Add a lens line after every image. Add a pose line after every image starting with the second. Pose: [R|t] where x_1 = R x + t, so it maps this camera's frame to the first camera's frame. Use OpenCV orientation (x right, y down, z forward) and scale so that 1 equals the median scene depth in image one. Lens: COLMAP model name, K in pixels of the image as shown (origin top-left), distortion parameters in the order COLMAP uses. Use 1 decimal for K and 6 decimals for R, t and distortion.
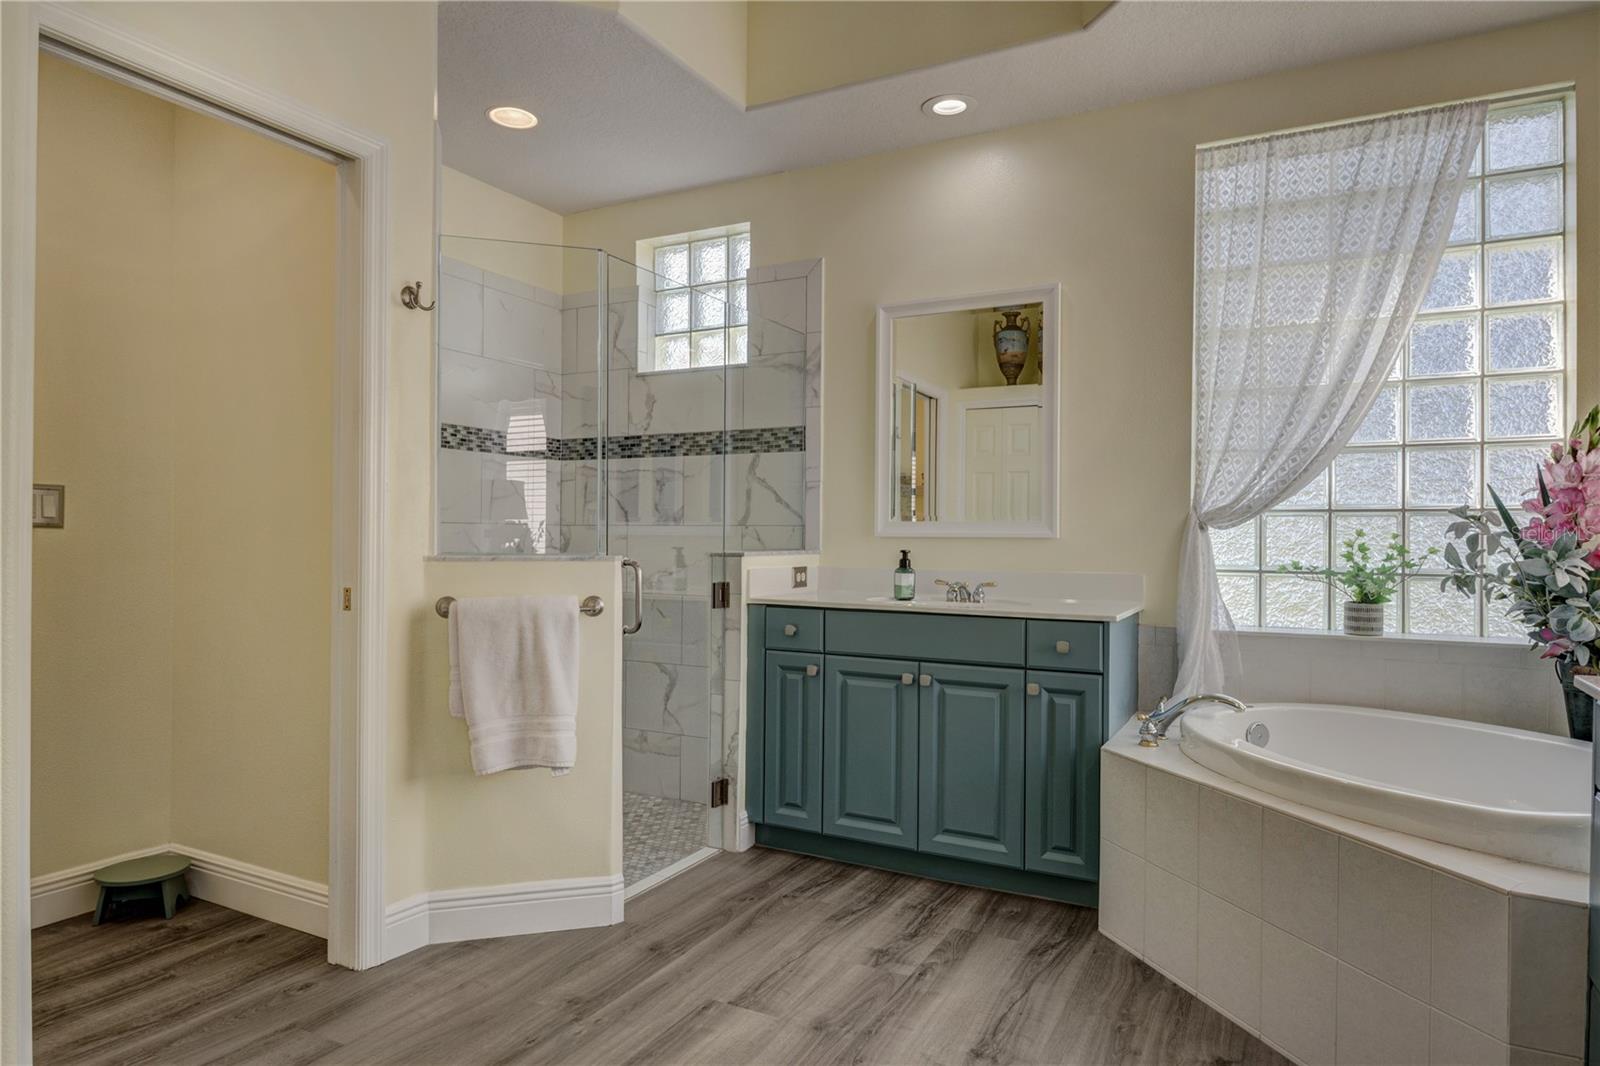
lens RADIAL K [[946.9, 0, 800.0], [0, 946.9, 533.0], [0, 0, 1]] dist [-0.003245, -0.003246]
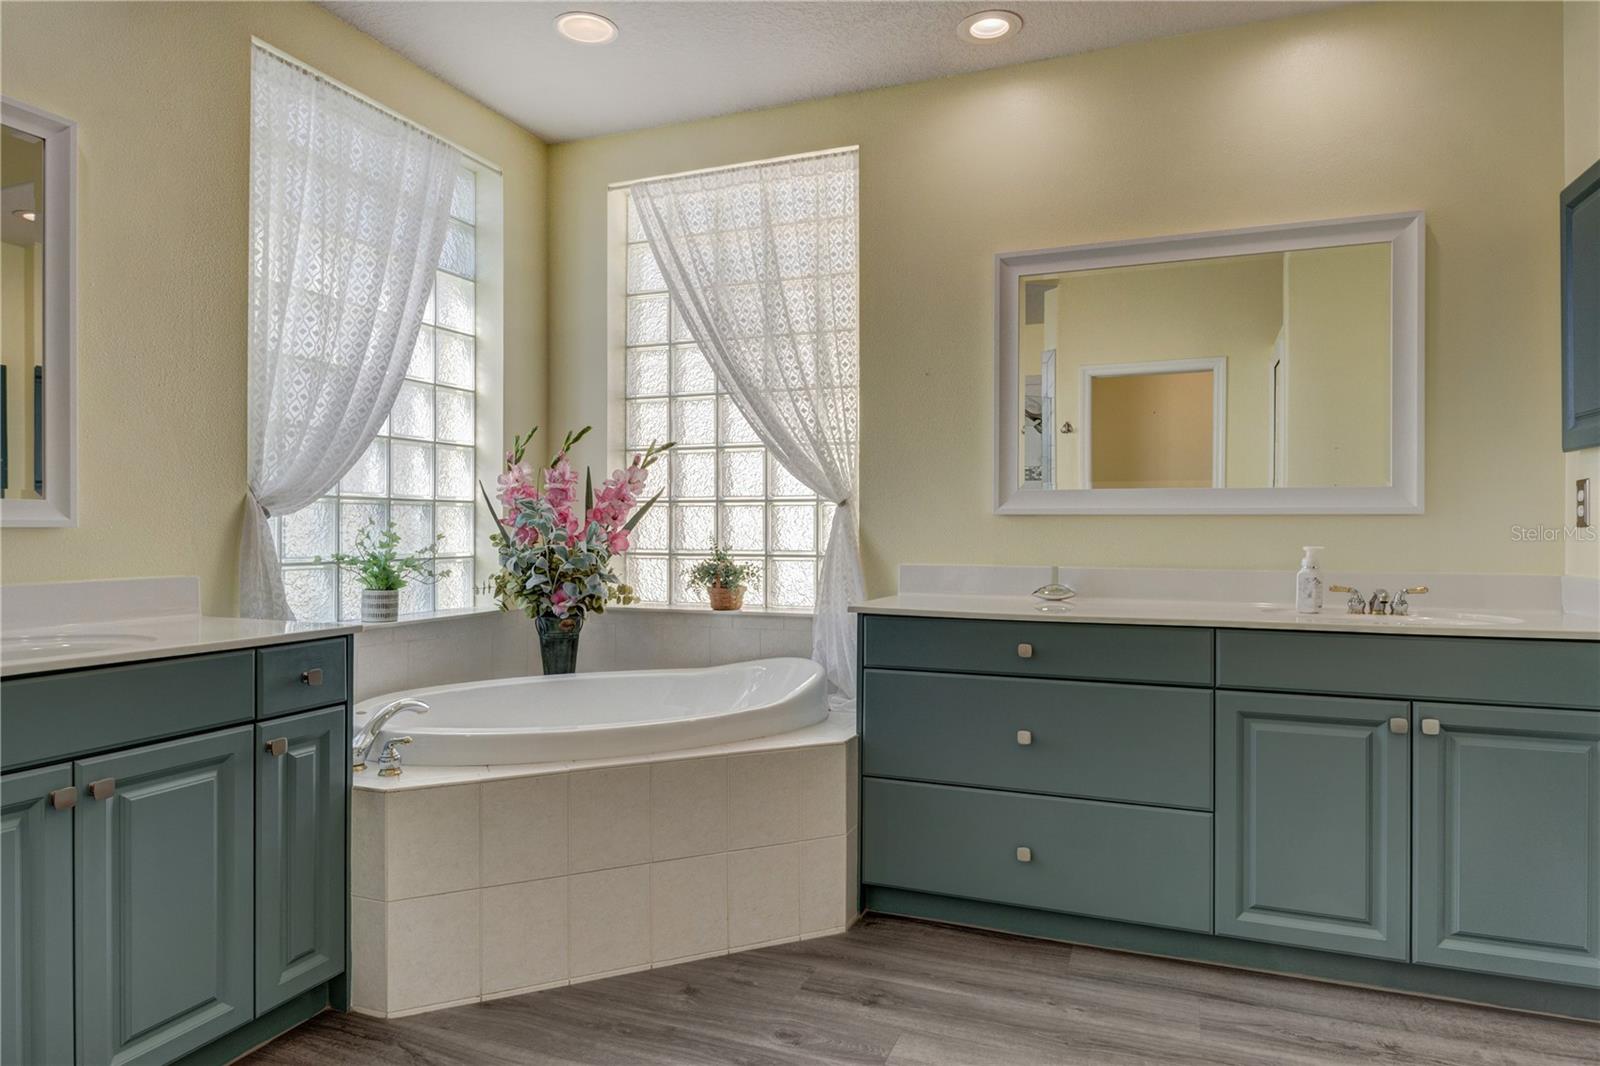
lens RADIAL K [[946.9, 0, 800.0], [0, 946.9, 533.0], [0, 0, 1]] dist [-0.003245, -0.003246]
pose [[-0.114795, -0.011522, 0.993322, -0.469059], [-0.004299, 0.999929, 0.011102, -0.000799], [-0.993380, -0.002996, -0.114836, 0.681738]]
